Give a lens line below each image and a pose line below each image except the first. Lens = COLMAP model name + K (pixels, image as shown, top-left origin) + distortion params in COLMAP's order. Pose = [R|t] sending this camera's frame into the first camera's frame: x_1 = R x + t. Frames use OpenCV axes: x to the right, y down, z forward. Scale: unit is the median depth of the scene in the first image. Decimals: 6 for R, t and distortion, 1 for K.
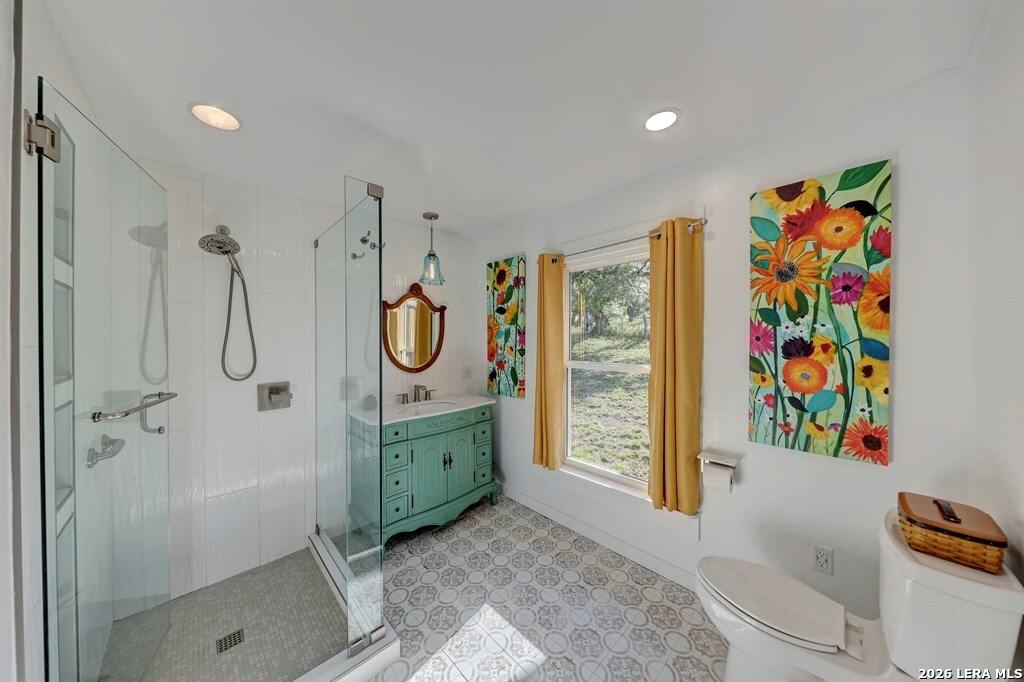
lens RADIAL K [[325.8, 0, 512.0], [0, 325.8, 341.0], [0, 0, 1]] dist [-0.000062, -0.000002]
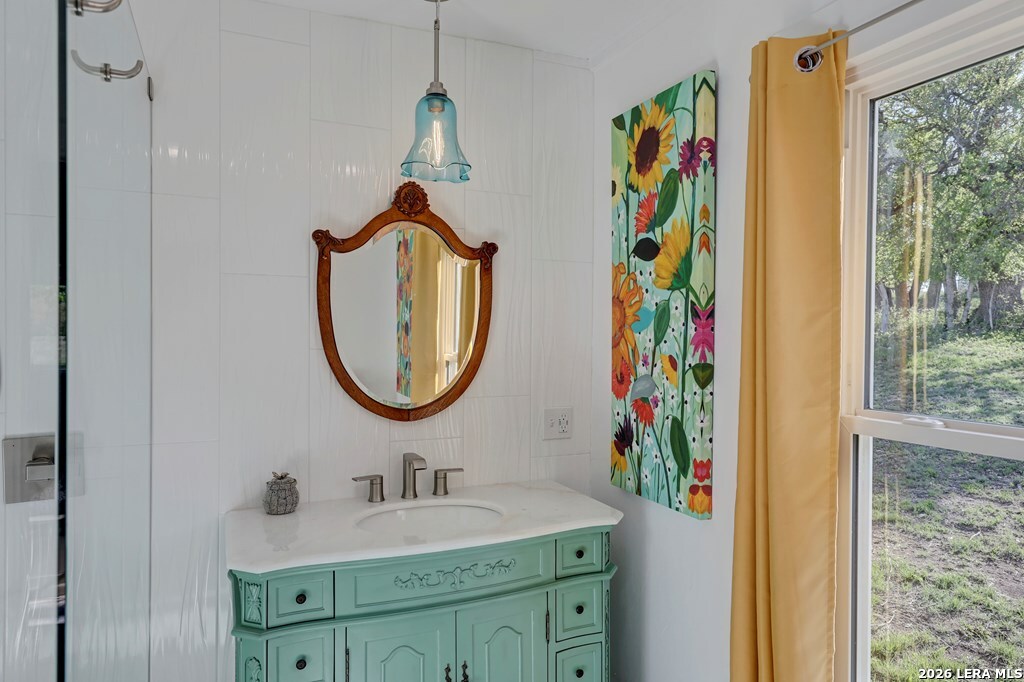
lens RADIAL K [[661.2, 0, 512.0], [0, 661.2, 341.0], [0, 0, 1]] dist [0.012498, 0.000564]
pose [[0.935270, 0.010563, -0.353778, 0.082162], [-0.010896, 0.999940, 0.001053, 0.002889], [0.353768, 0.002870, 0.935329, 0.311698]]
